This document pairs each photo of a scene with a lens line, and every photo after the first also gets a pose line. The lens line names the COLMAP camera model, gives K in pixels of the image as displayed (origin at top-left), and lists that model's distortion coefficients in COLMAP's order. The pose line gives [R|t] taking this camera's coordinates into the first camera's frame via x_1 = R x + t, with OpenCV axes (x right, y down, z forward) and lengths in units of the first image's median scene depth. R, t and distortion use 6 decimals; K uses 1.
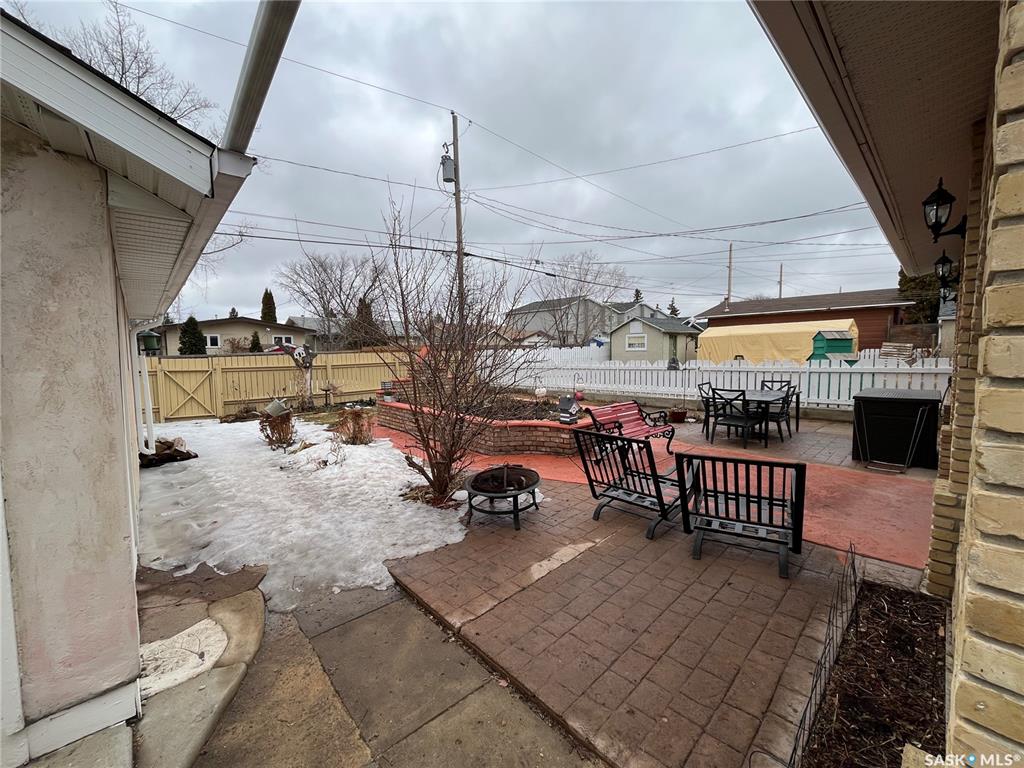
lens RADIAL K [[415.5, 0, 505.6], [0, 415.5, 379.0], [0, 0, 1]] dist [-0.002082, -0.000277]
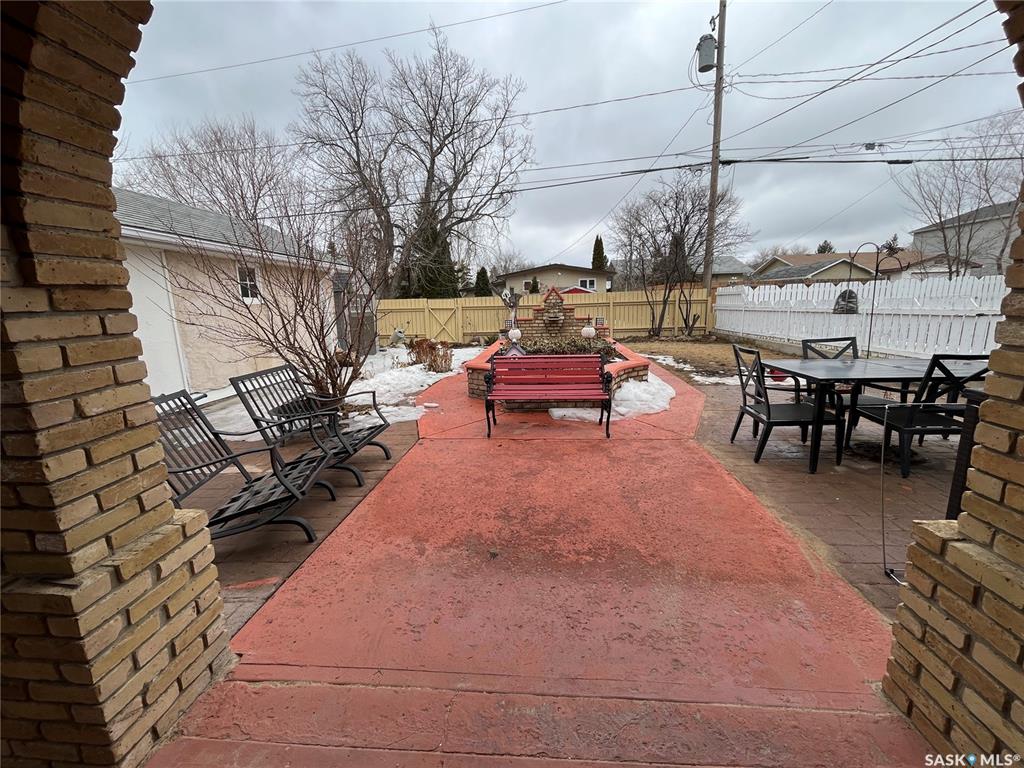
lens RADIAL K [[415.5, 0, 510.4], [0, 415.5, 381.2], [0, 0, 1]] dist [-0.002082, -0.000277]
pose [[0.669240, 0.138062, -0.730108, 0.397086], [-0.034117, 0.987260, 0.155416, -0.003300], [0.742263, -0.079102, 0.665424, 0.227846]]
